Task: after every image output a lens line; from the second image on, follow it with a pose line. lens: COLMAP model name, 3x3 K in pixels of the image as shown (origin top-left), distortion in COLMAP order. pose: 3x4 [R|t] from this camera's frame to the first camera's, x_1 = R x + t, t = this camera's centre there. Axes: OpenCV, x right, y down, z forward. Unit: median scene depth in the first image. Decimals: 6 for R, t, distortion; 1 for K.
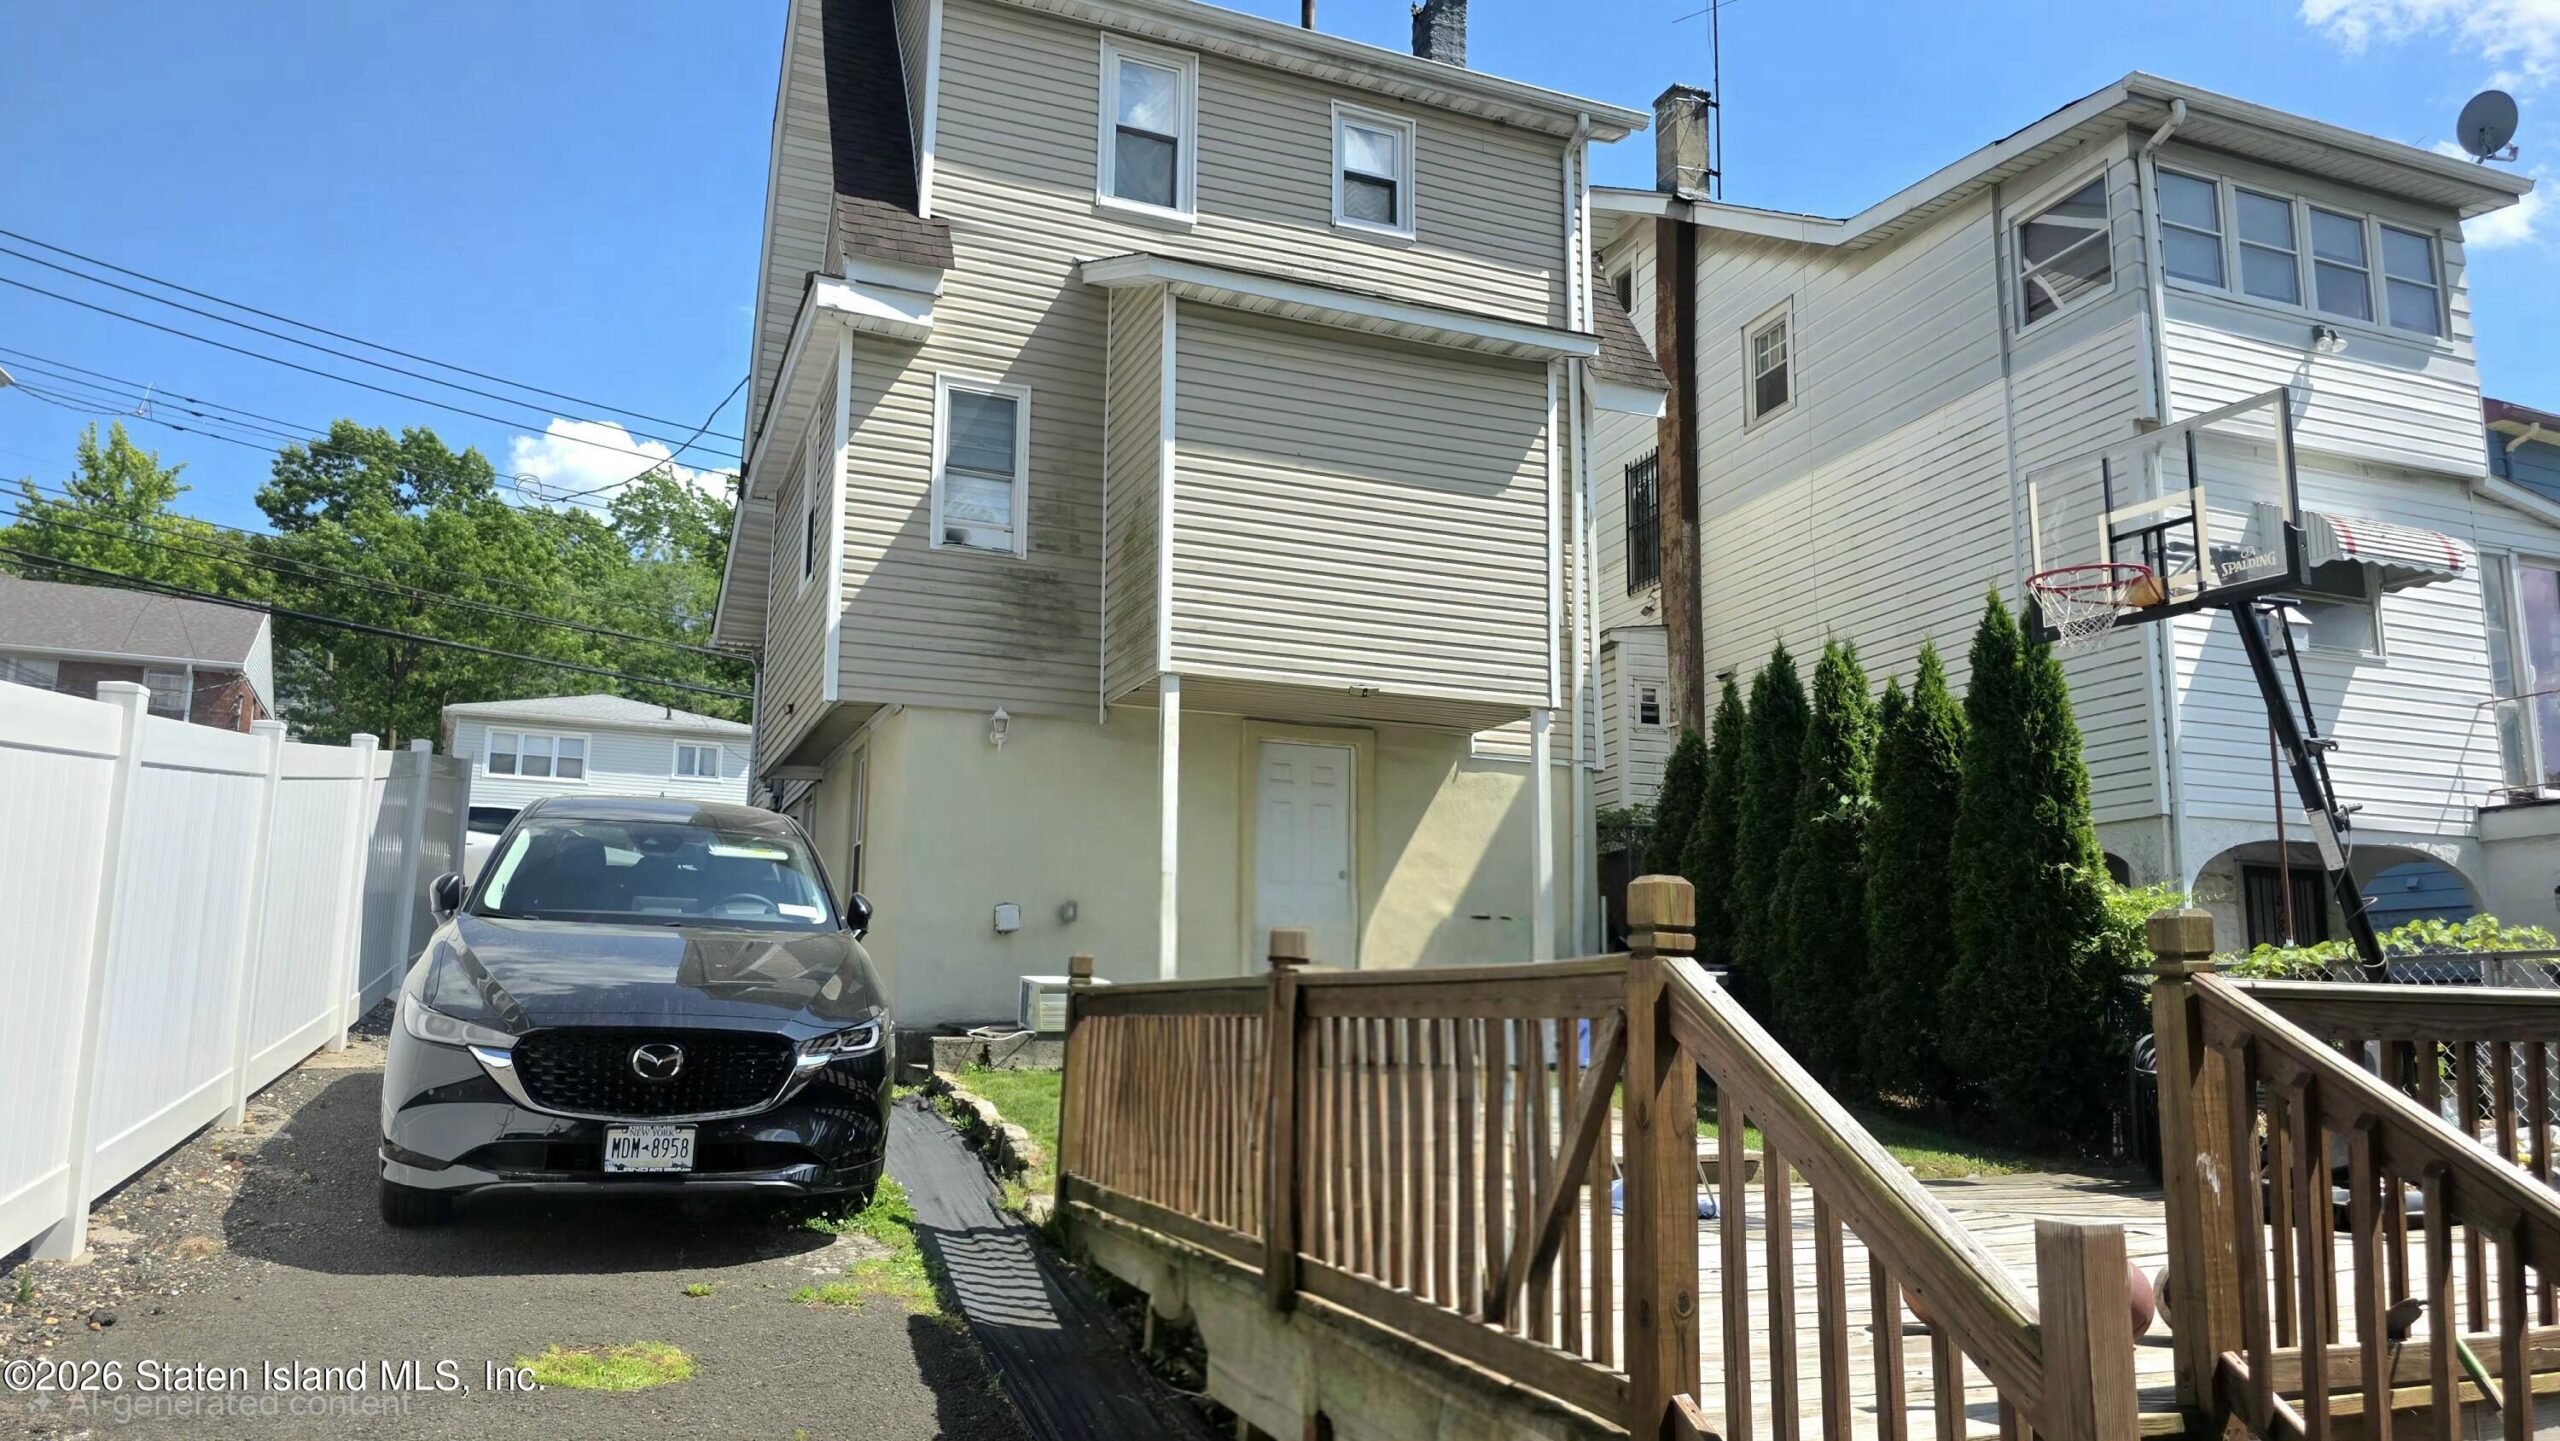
lens RADIAL K [[1762.5, 0, 1333.8], [0, 1762.5, 732.4], [0, 0, 1]] dist [0.078998, -0.087751]
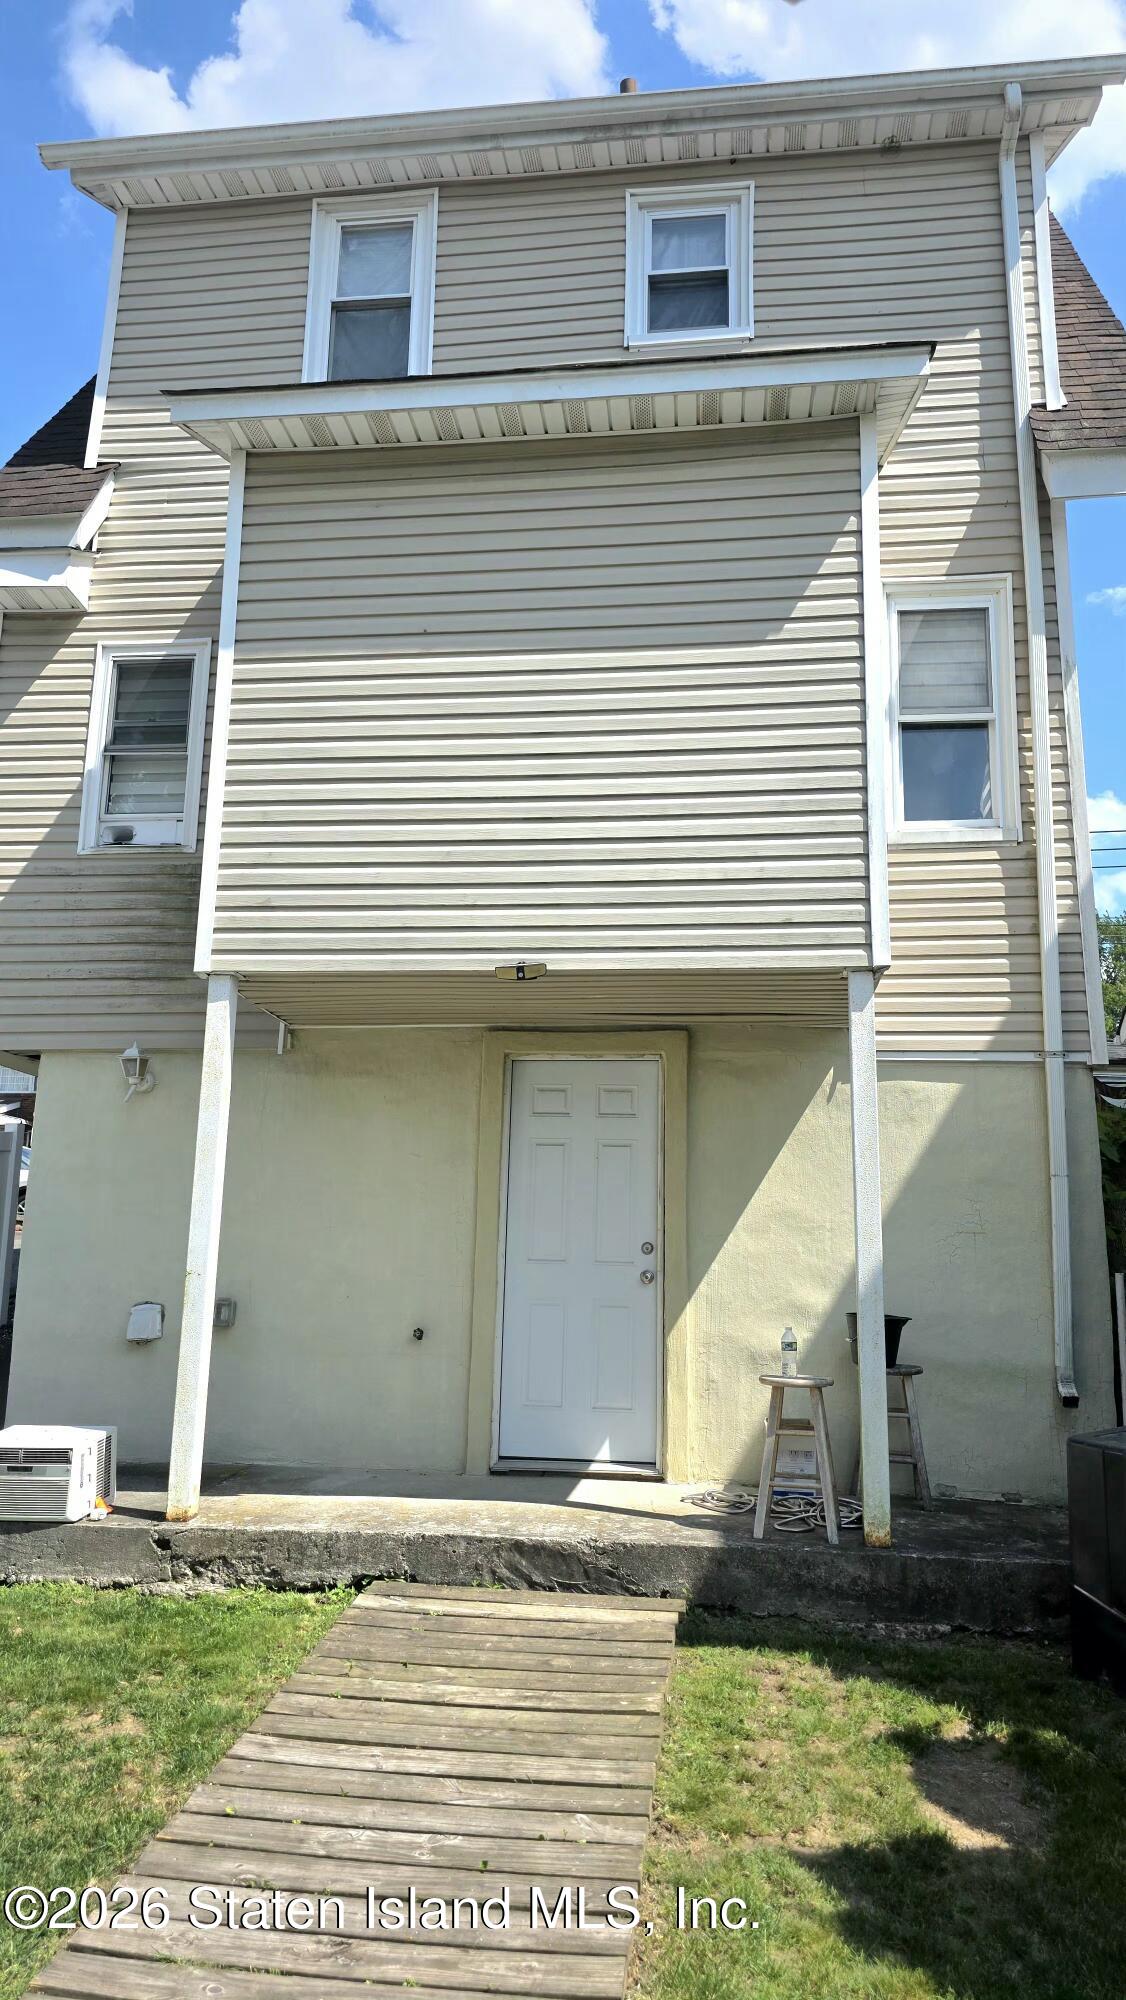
lens RADIAL K [[1376.9, 0, 558.6], [0, 1376.9, 993.1], [0, 0, 1]] dist [0.078998, -0.087751]
pose [[0.858127, -0.099904, -0.503624, 0.261687], [0.072425, 0.994632, -0.073901, 0.020941], [0.508304, 0.026941, 0.860756, 0.544397]]
